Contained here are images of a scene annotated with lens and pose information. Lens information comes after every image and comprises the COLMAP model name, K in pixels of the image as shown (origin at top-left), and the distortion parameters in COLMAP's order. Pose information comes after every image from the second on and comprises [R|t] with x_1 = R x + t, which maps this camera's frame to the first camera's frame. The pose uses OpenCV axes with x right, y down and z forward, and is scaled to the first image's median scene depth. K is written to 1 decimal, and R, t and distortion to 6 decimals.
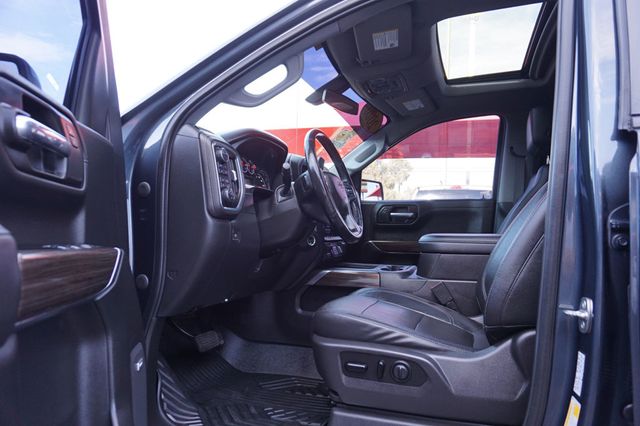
lens RADIAL K [[436.9, 0, 323.1], [0, 436.9, 212.5], [0, 0, 1]] dist [-0.007406, 0.000805]
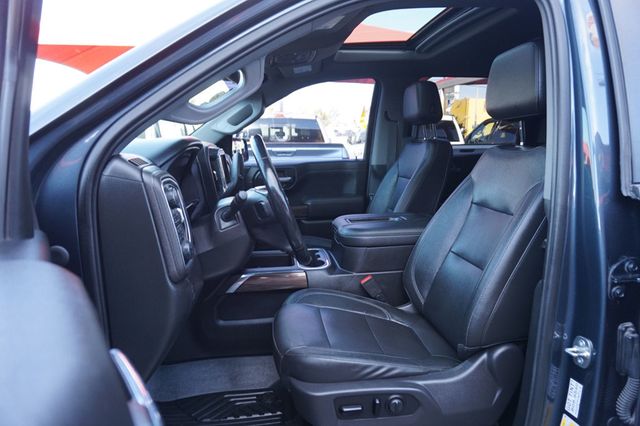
lens RADIAL K [[436.9, 0, 323.1], [0, 436.9, 212.5], [0, 0, 1]] dist [-0.007406, 0.000805]
pose [[0.900608, -0.103806, 0.422054, -0.328144], [0.018485, 0.979329, 0.201426, -0.260439], [-0.434240, -0.173604, 0.883910, 0.231986]]
